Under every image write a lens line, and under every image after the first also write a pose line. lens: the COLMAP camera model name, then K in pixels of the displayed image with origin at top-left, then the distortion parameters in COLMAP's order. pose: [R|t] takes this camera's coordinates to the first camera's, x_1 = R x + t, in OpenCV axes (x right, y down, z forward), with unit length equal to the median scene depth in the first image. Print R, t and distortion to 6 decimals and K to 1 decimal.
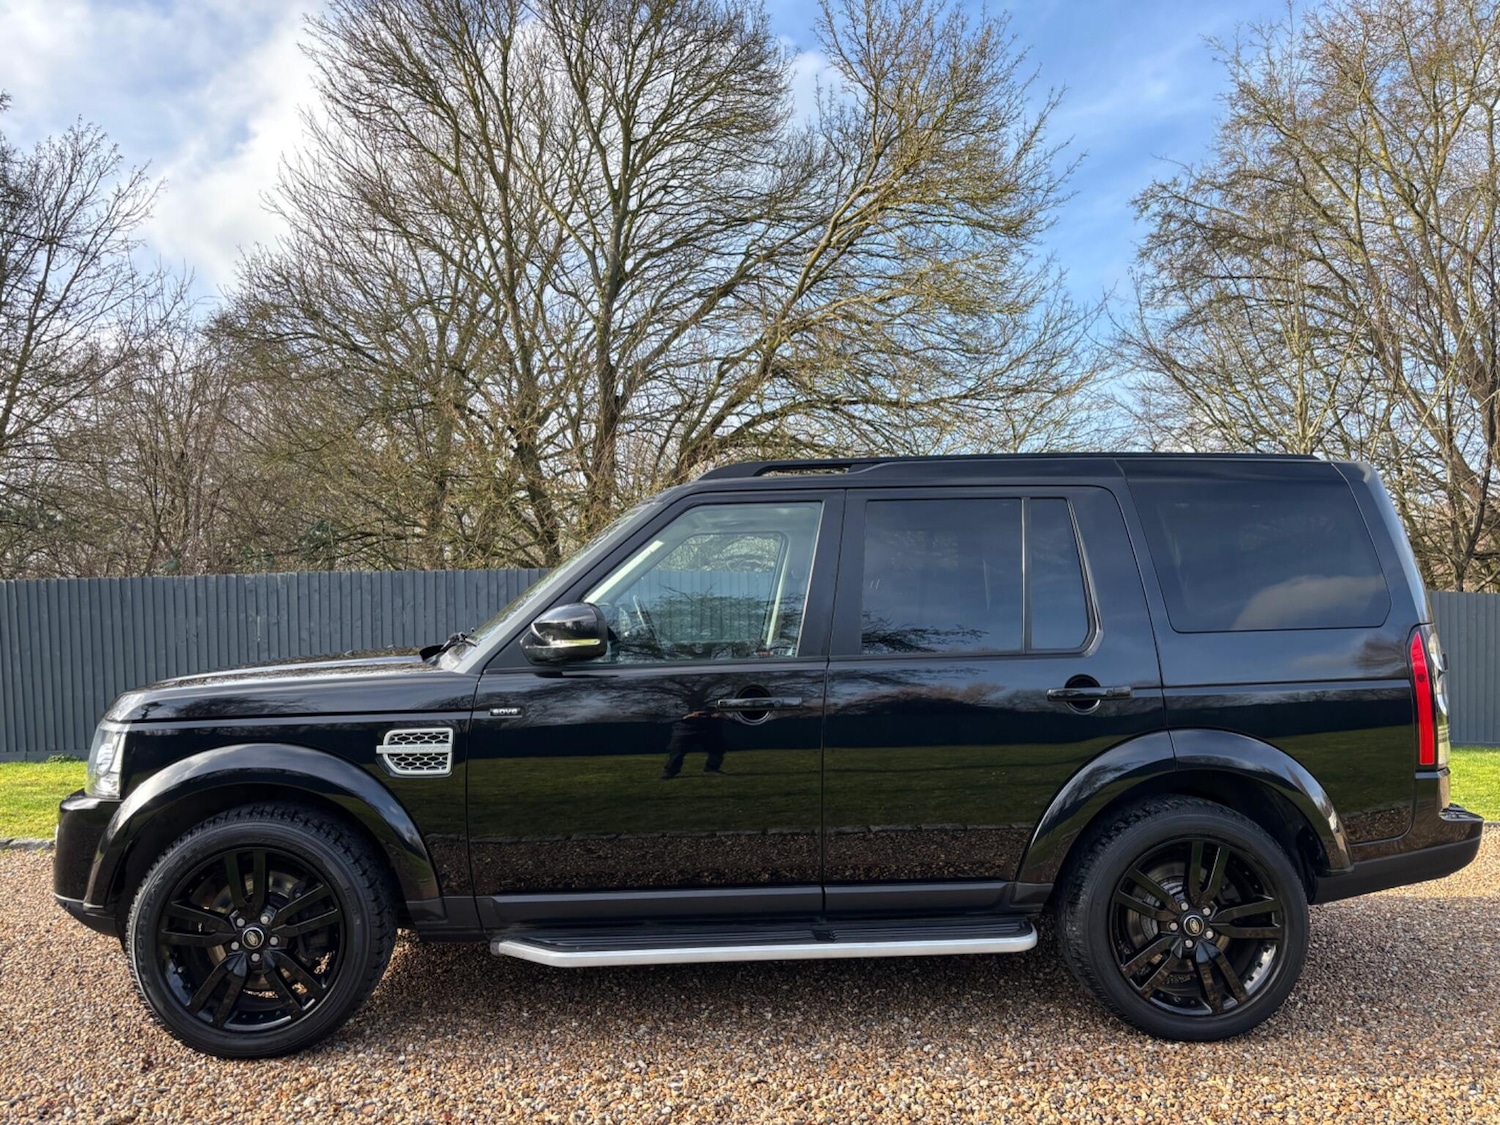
lens RADIAL K [[1139.1, 0, 750.0], [0, 1139.1, 562.5], [0, 0, 1]] dist [0.048477, -0.053598]
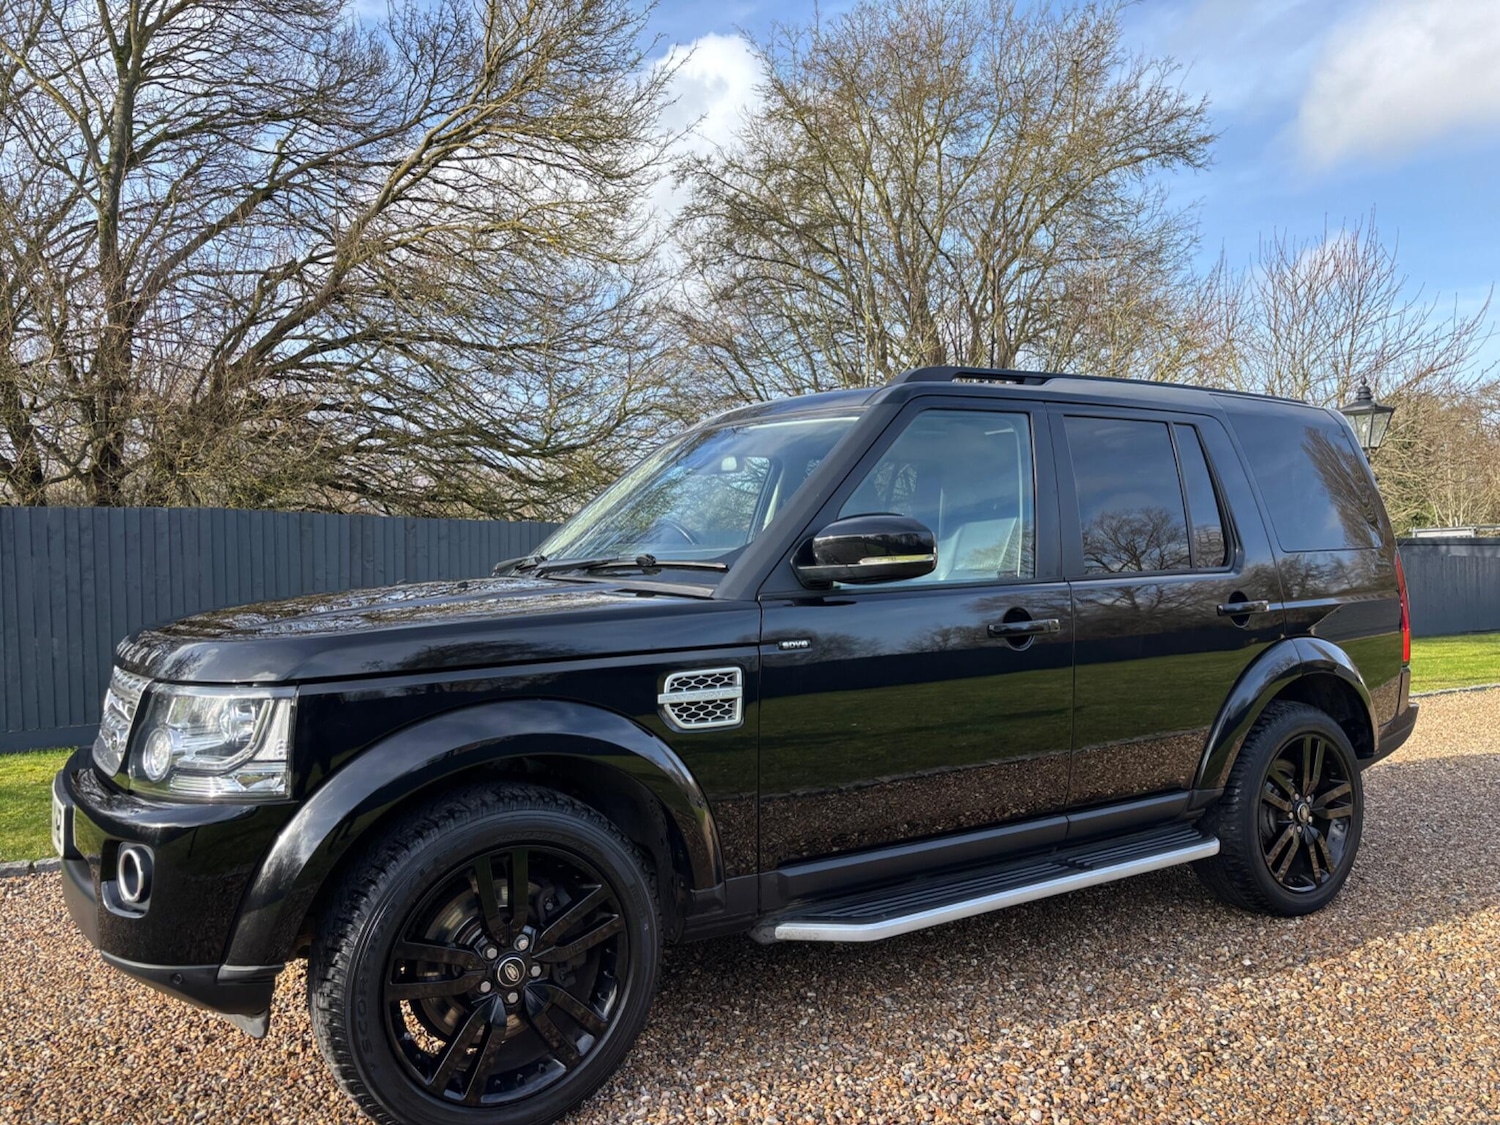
lens RADIAL K [[1138.1, 0, 765.2], [0, 1138.1, 563.0], [0, 0, 1]] dist [0.050706, -0.056749]
pose [[0.868025, -0.002632, 0.496513, -0.616600], [-0.012679, 0.999542, 0.027465, 0.048660], [-0.496358, -0.030136, 0.867595, 0.295252]]
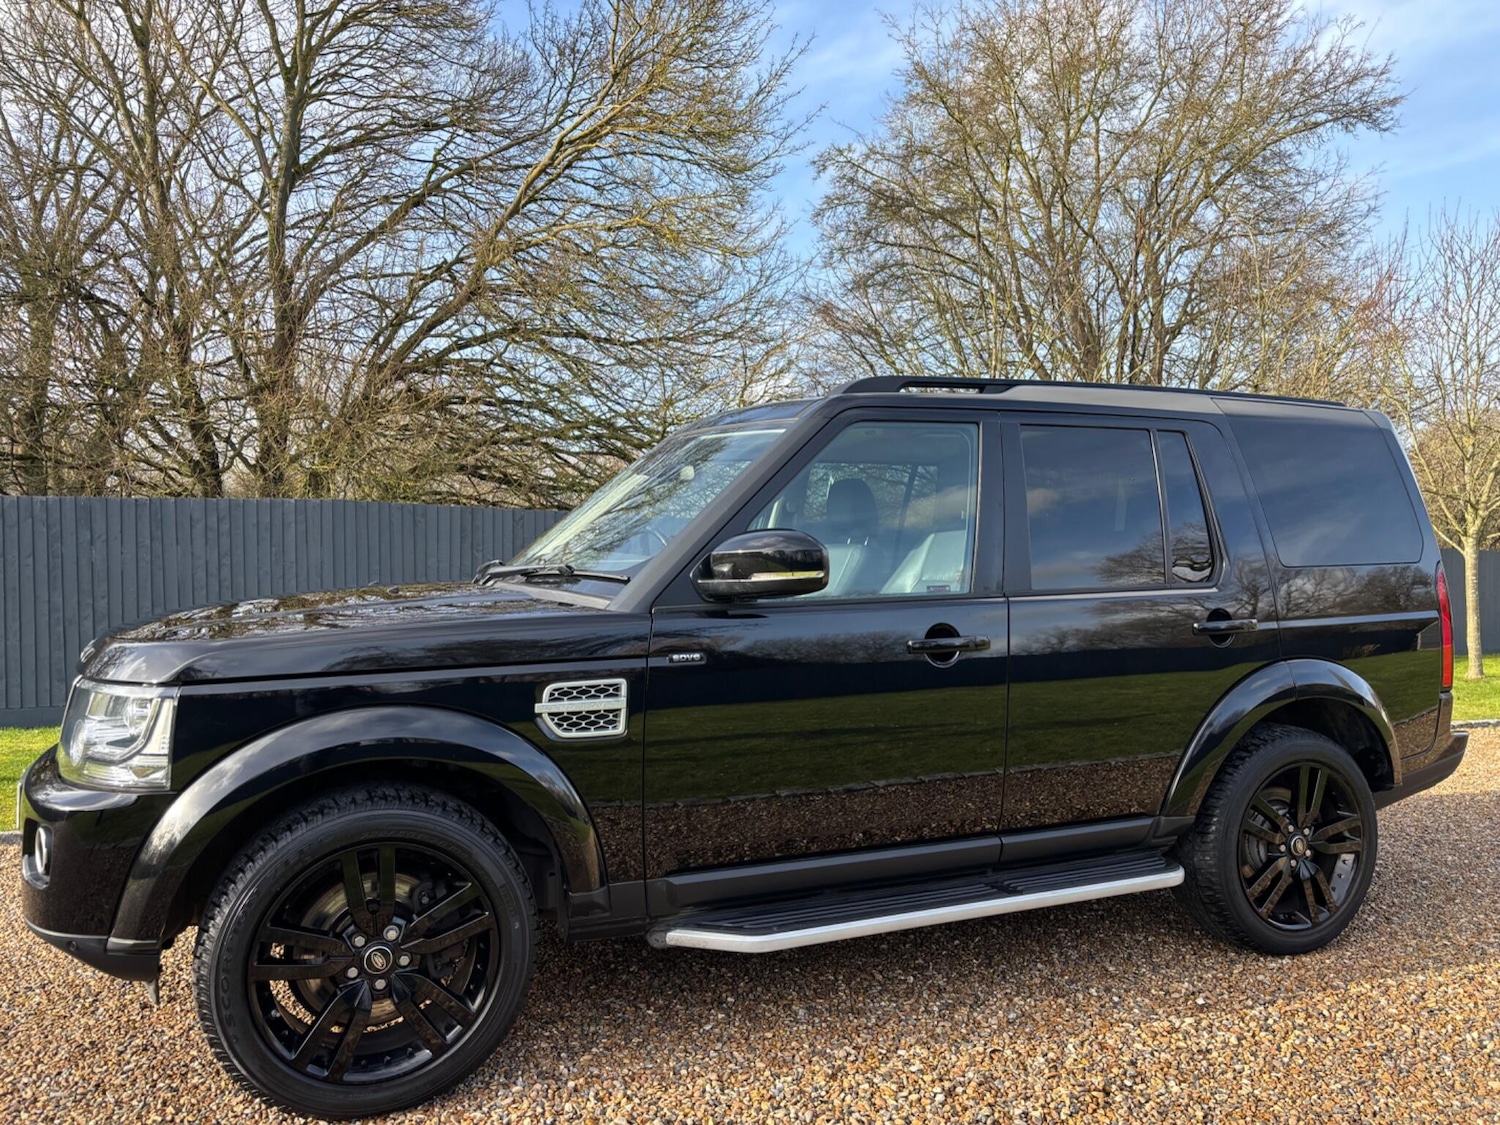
lens RADIAL K [[1139.1, 0, 750.0], [0, 1139.1, 562.5], [0, 0, 1]] dist [0.048477, -0.053598]
pose [[0.937058, 0.006049, 0.349122, -0.445611], [-0.022268, 0.998850, 0.042462, 0.024573], [-0.348463, -0.047563, 0.936115, 0.203718]]
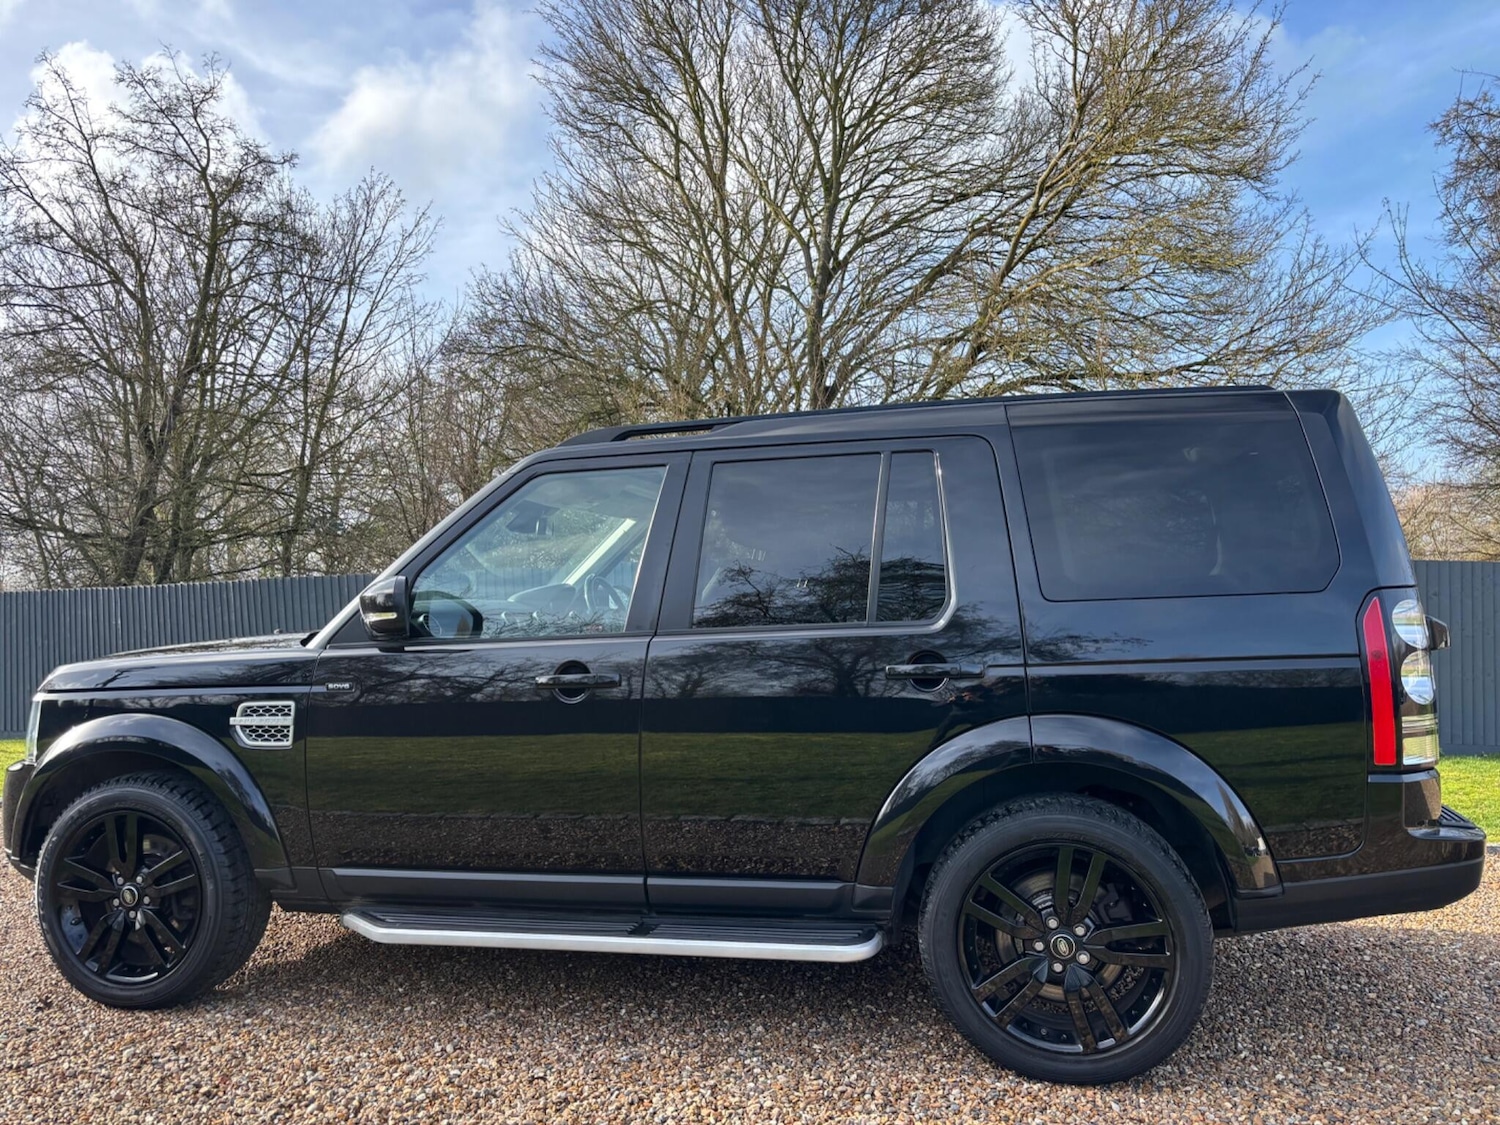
lens RADIAL K [[1126.9, 0, 754.9], [0, 1126.9, 576.8], [0, 0, 1]] dist [0.021158, -0.001519]
pose [[0.962742, -0.016395, -0.269926, 0.390504], [0.020901, 0.999686, 0.013827, 0.028202], [0.269614, -0.018954, 0.962782, 0.142826]]
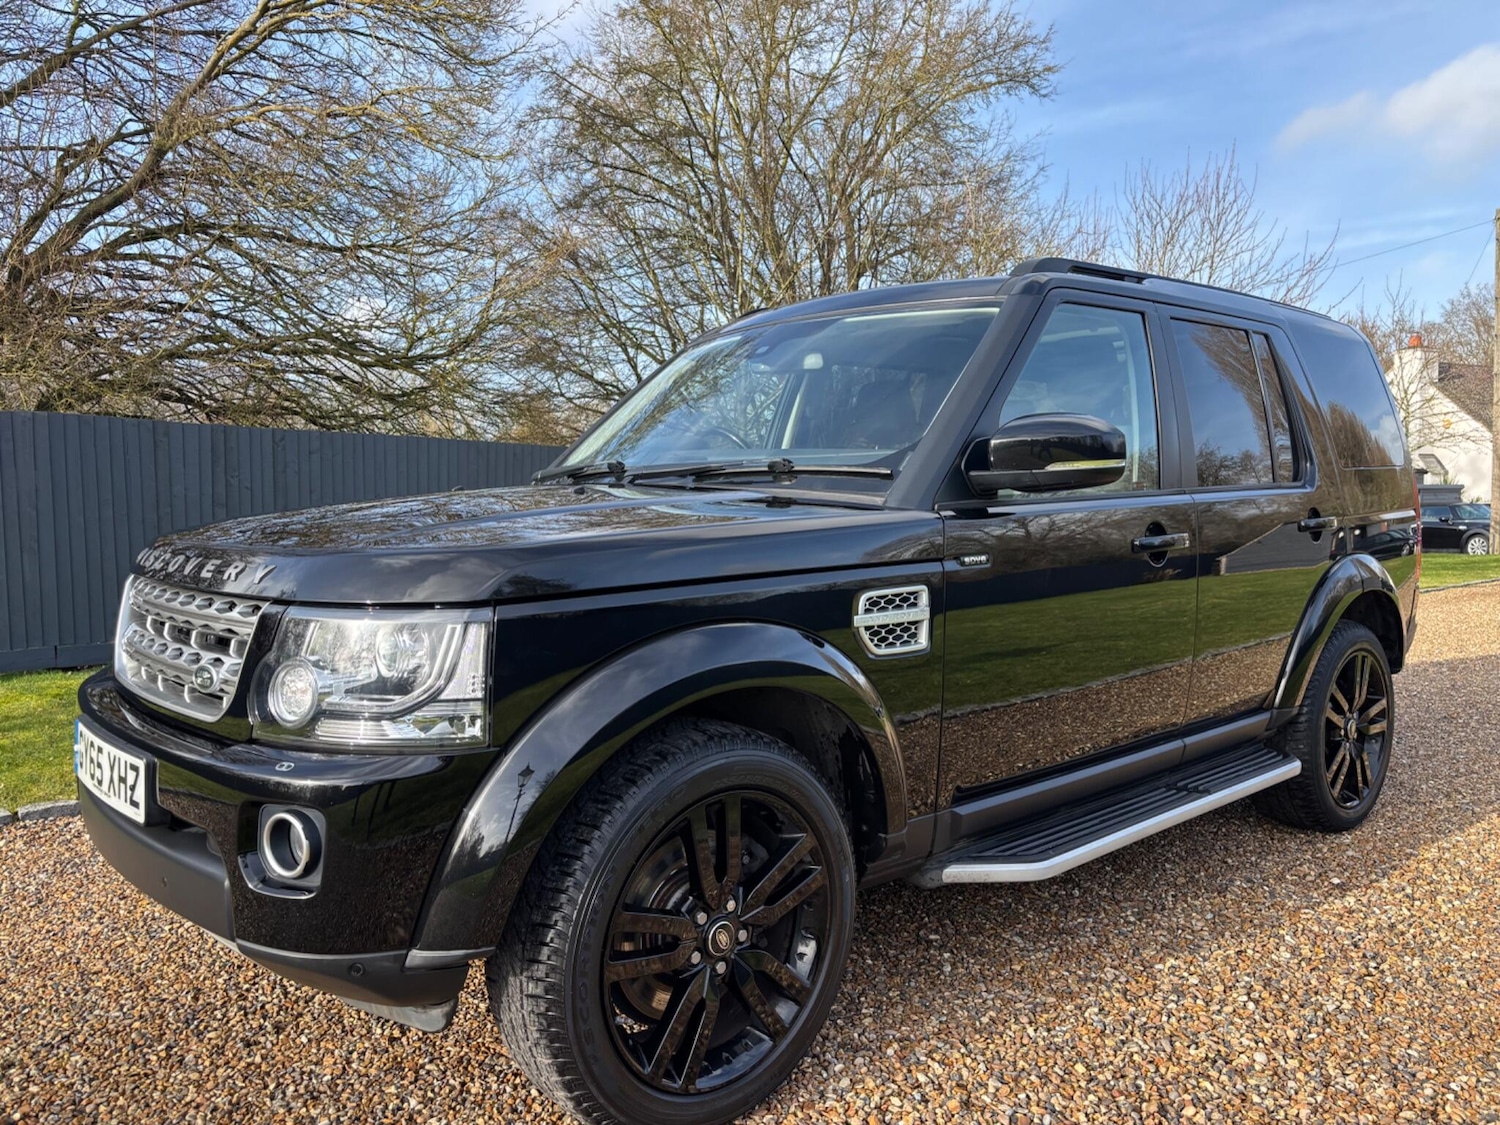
lens RADIAL K [[1139.1, 0, 750.0], [0, 1139.1, 562.5], [0, 0, 1]] dist [0.048477, -0.053598]
pose [[0.781303, -0.036174, 0.623103, -0.755218], [-0.023901, 0.995853, 0.087783, 0.069509], [-0.623695, -0.083478, 0.777198, 0.504825]]
